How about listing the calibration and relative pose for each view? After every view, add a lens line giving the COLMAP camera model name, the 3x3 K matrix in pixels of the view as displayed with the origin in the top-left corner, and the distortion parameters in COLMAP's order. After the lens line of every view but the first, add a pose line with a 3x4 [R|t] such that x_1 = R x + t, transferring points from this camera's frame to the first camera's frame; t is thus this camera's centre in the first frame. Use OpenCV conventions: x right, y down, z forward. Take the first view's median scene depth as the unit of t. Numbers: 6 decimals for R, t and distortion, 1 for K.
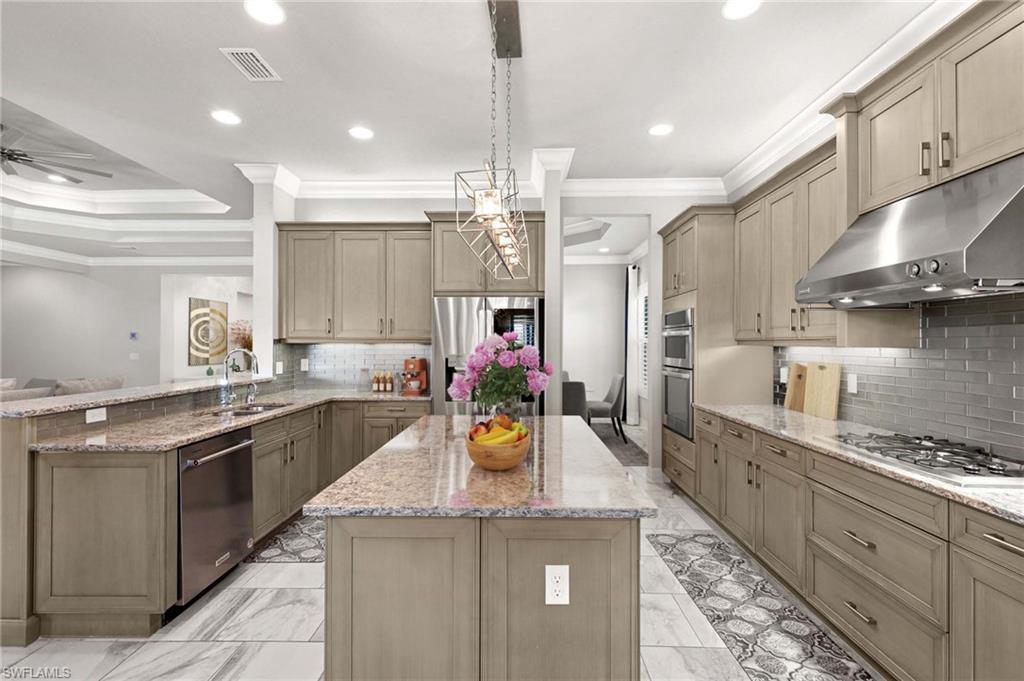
lens RADIAL K [[464.4, 0, 512.0], [0, 464.4, 340.5], [0, 0, 1]] dist [-0.000641, 0.000176]
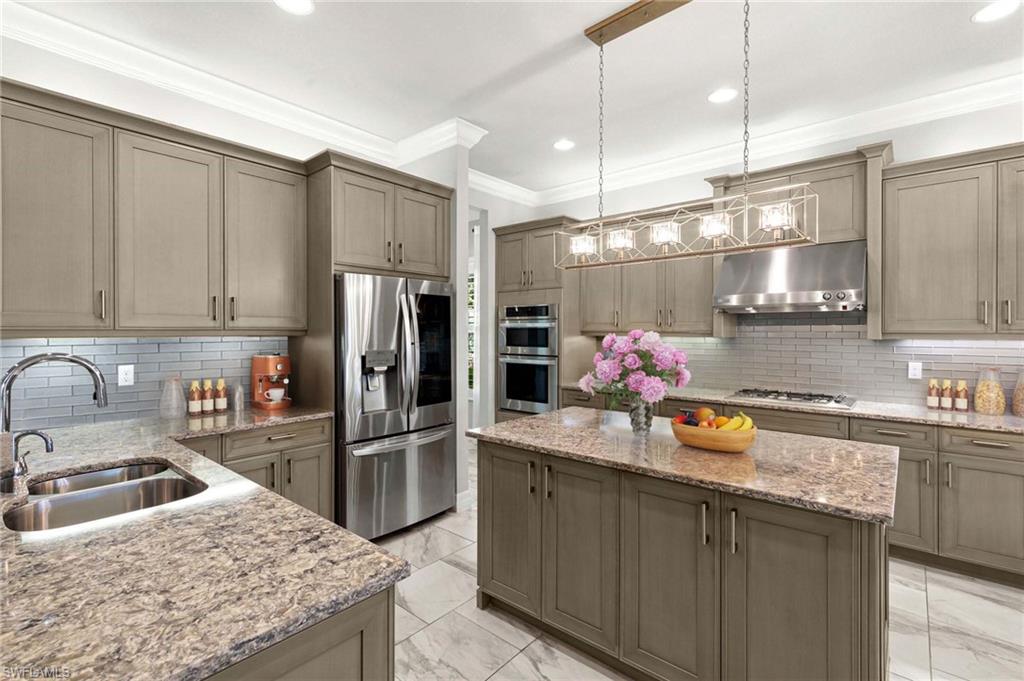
lens RADIAL K [[457.8, 0, 512.0], [0, 457.8, 340.5], [0, 0, 1]] dist [-0.023586, 0.000035]
pose [[0.643827, -0.013128, 0.765059, -0.547952], [-0.009797, 0.999629, 0.025397, -0.006039], [-0.765109, -0.023847, 0.643459, 0.338100]]
